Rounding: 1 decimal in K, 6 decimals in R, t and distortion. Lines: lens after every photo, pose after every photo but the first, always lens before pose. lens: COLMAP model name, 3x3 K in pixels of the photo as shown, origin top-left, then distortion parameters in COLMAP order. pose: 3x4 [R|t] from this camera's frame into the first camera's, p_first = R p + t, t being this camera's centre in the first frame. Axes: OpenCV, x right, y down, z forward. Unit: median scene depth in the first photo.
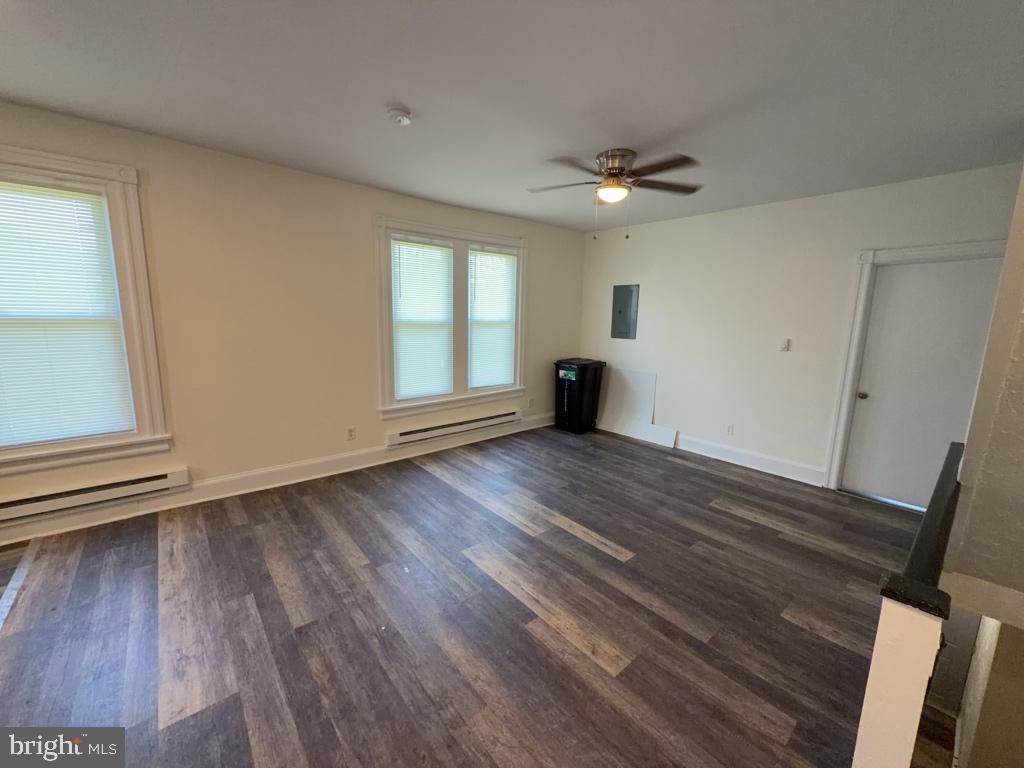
lens RADIAL K [[411.7, 0, 512.0], [0, 411.7, 384.0], [0, 0, 1]] dist [-0.000437, 0.000068]
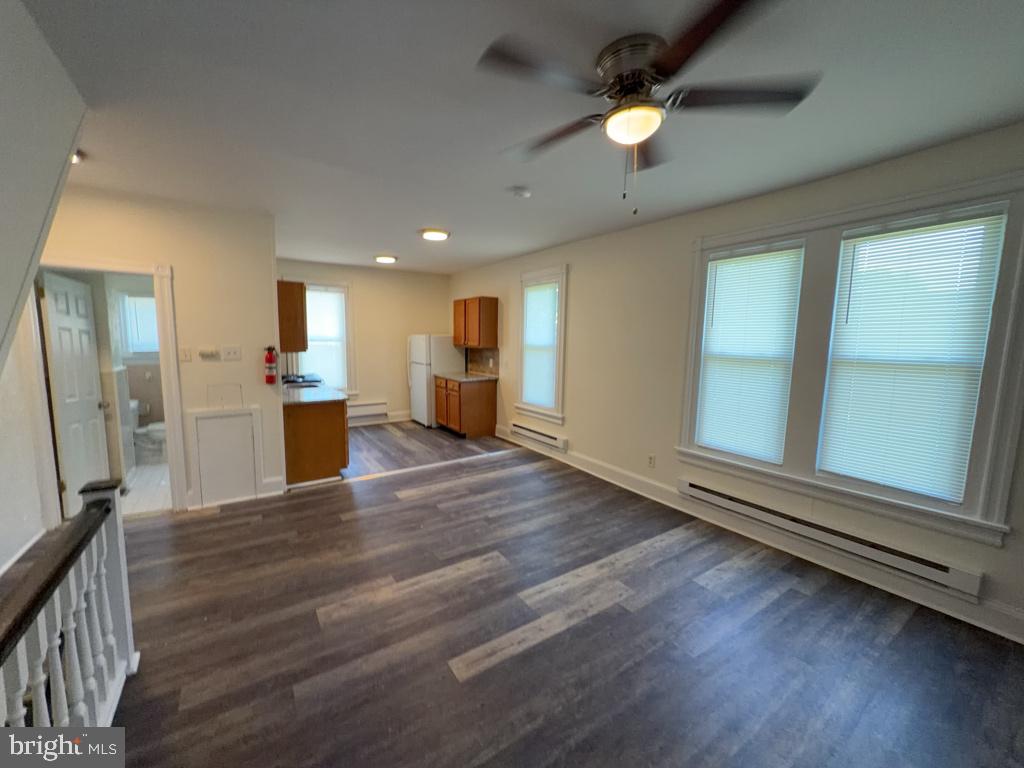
lens RADIAL K [[408.7, 0, 512.0], [0, 408.7, 384.0], [0, 0, 1]] dist [-0.000634, 0.000146]
pose [[-0.119127, 0.088670, -0.988912, 0.820635], [-0.183733, 0.976834, 0.109720, -0.147539], [0.975731, 0.194766, -0.100076, 0.937263]]
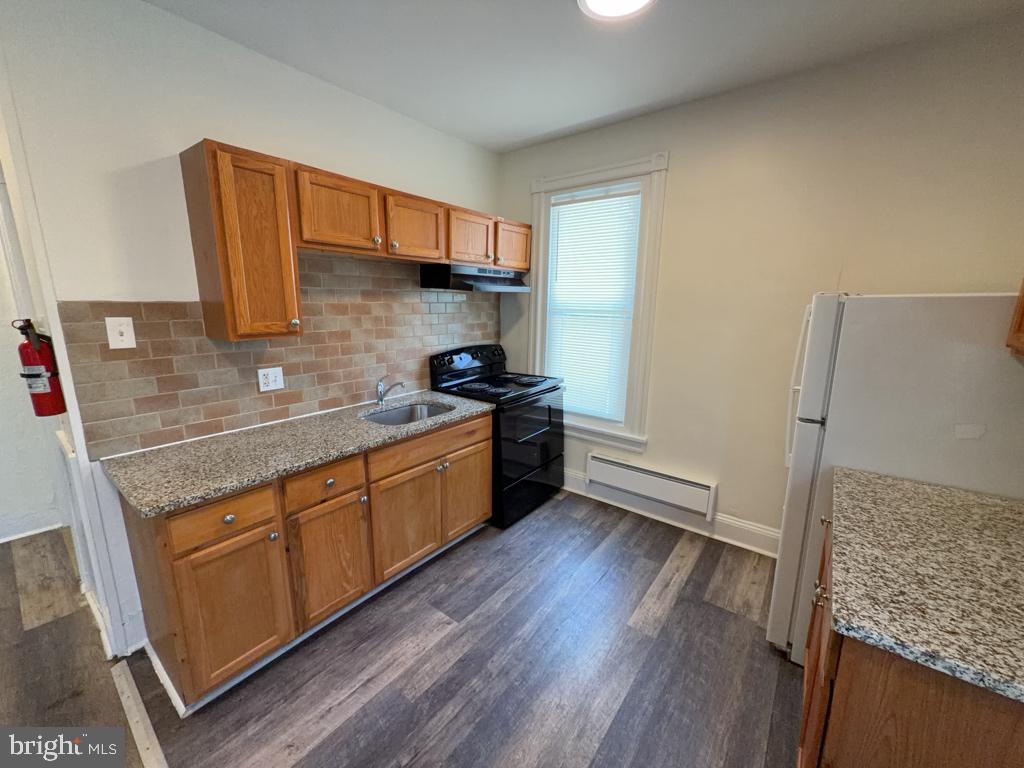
lens RADIAL K [[408.7, 0, 512.0], [0, 408.7, 384.0], [0, 0, 1]] dist [-0.000634, 0.000146]
pose [[-0.980117, 0.004968, -0.198359, -0.823443], [-0.067481, 0.931752, 0.356769, -0.129674], [0.186594, 0.363060, -0.912891, 0.644810]]
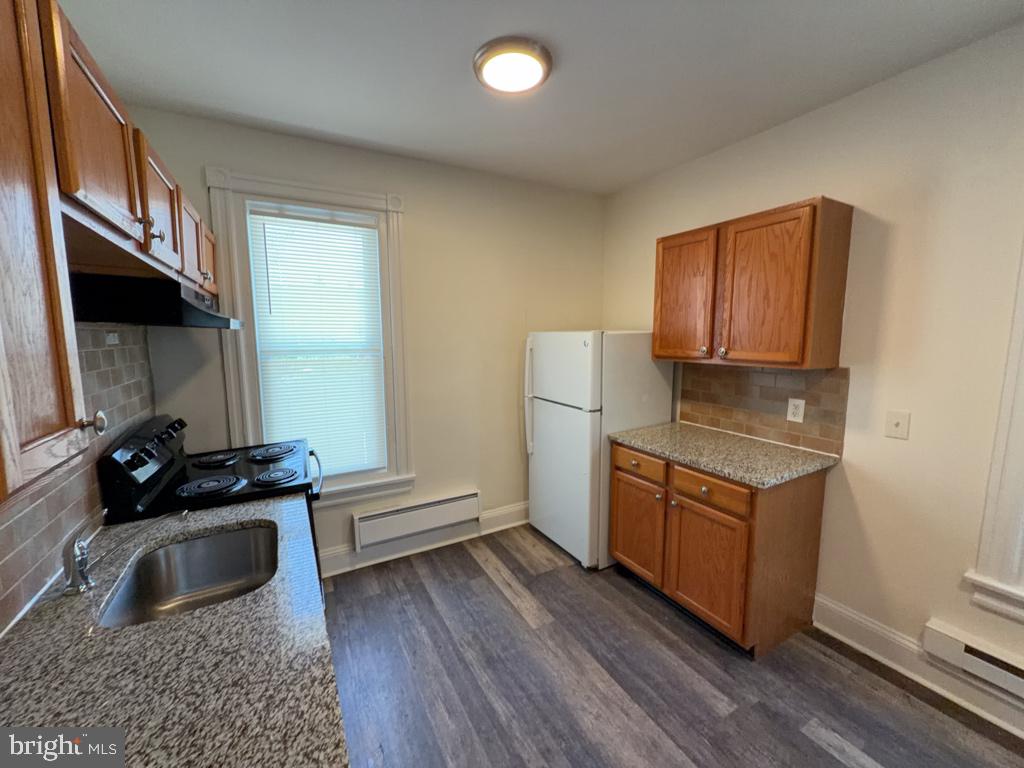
lens RADIAL K [[408.7, 0, 512.0], [0, 408.7, 384.0], [0, 0, 1]] dist [-0.000634, 0.000146]
pose [[-0.203842, 0.095327, -0.974352, -0.468678], [-0.165587, 0.977552, 0.130282, -0.058740], [0.964899, 0.187897, -0.183481, 0.238863]]
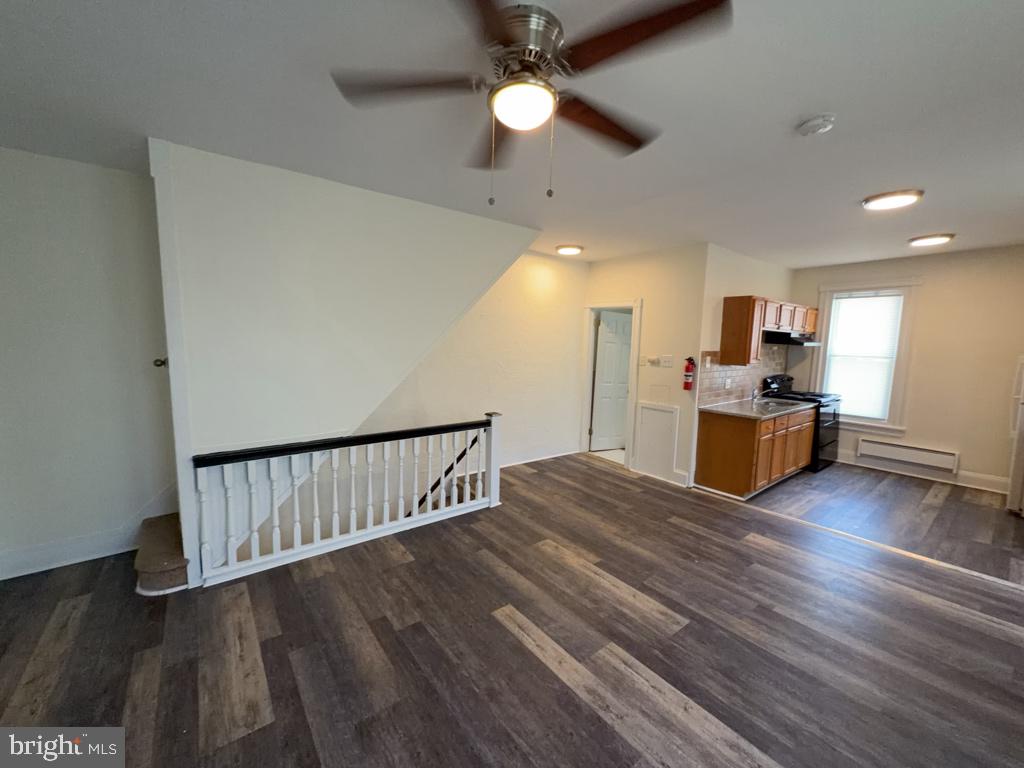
lens RADIAL K [[408.7, 0, 512.0], [0, 408.7, 384.0], [0, 0, 1]] dist [-0.000634, 0.000146]
pose [[-0.997827, -0.049918, 0.042994, 0.215454], [-0.036132, 0.960354, 0.276433, -0.273532], [-0.055089, 0.274279, -0.960071, 1.517966]]
